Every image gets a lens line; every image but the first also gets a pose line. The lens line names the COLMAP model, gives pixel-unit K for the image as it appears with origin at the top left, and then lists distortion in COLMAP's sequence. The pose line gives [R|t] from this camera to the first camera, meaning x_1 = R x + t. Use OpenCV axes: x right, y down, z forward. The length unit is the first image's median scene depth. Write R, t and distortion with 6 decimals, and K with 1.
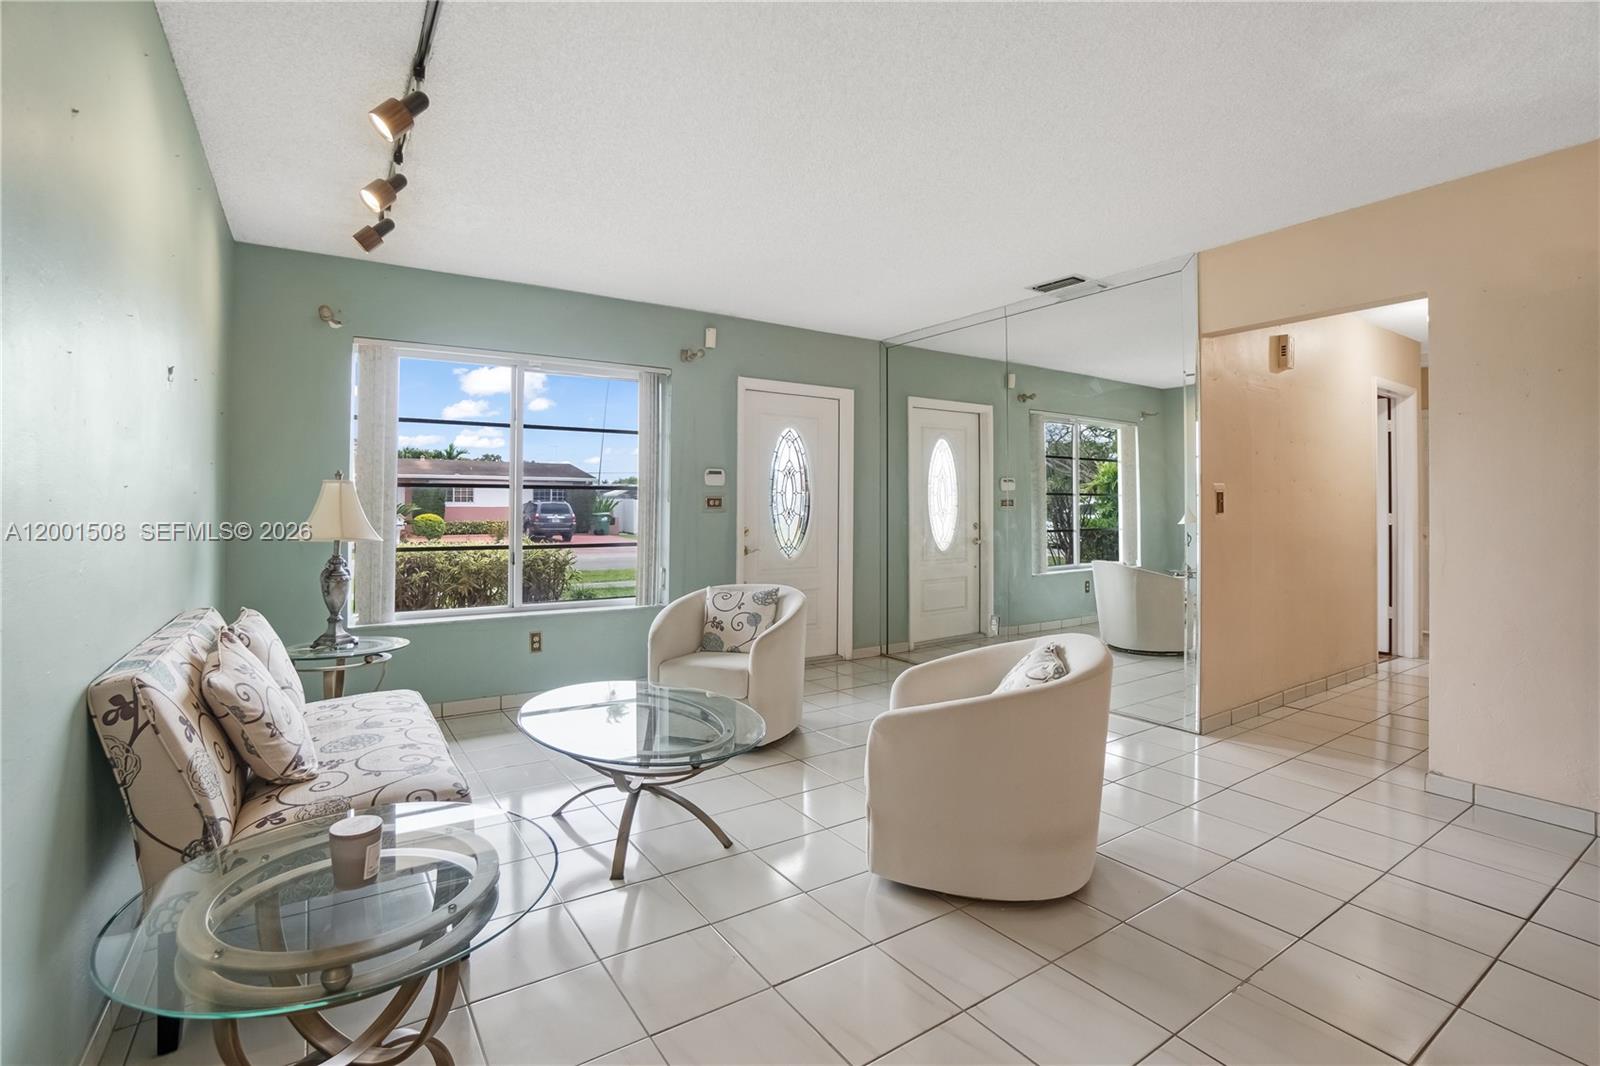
lens RADIAL K [[723.3, 0, 776.8], [0, 723.3, 508.4], [0, 0, 1]] dist [-0.067681, 0.029326]
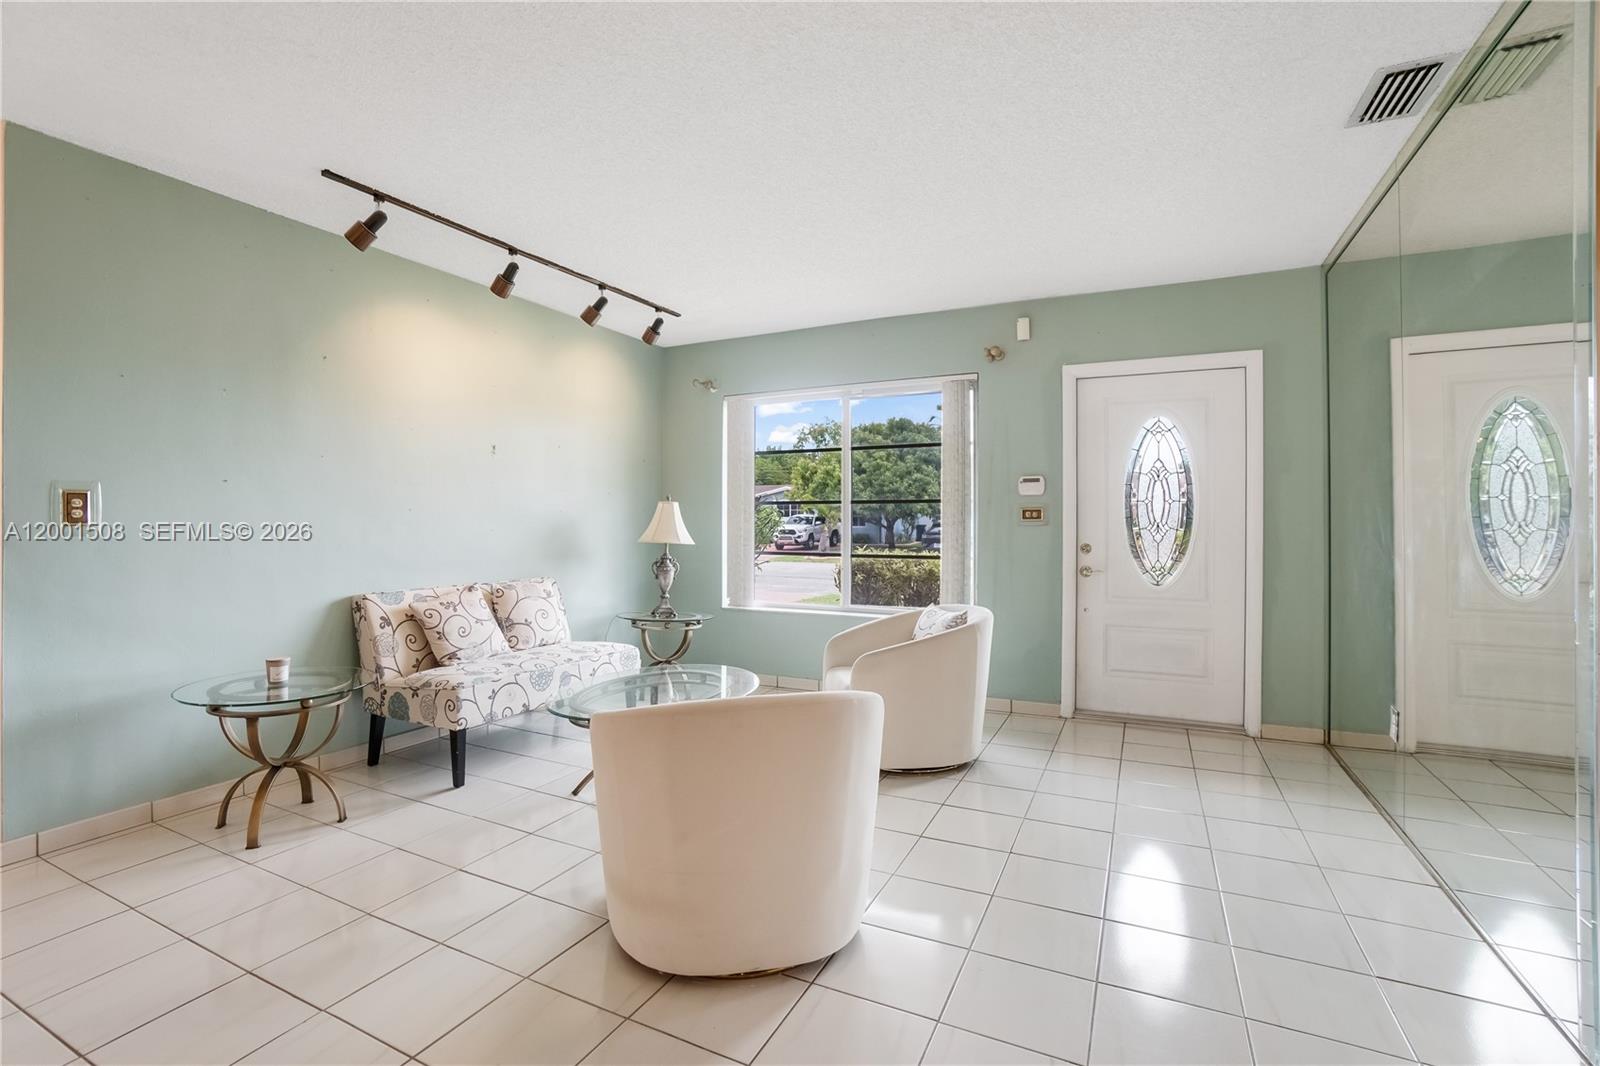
lens RADIAL K [[717.1, 0, 787.2], [0, 717.1, 520.1], [0, 0, 1]] dist [-0.064218, 0.028279]
pose [[0.515101, -0.002547, -0.857126, 0.465334], [-0.000764, 0.999994, -0.003431, 0.002111], [0.857129, 0.002422, 0.515096, 0.272774]]
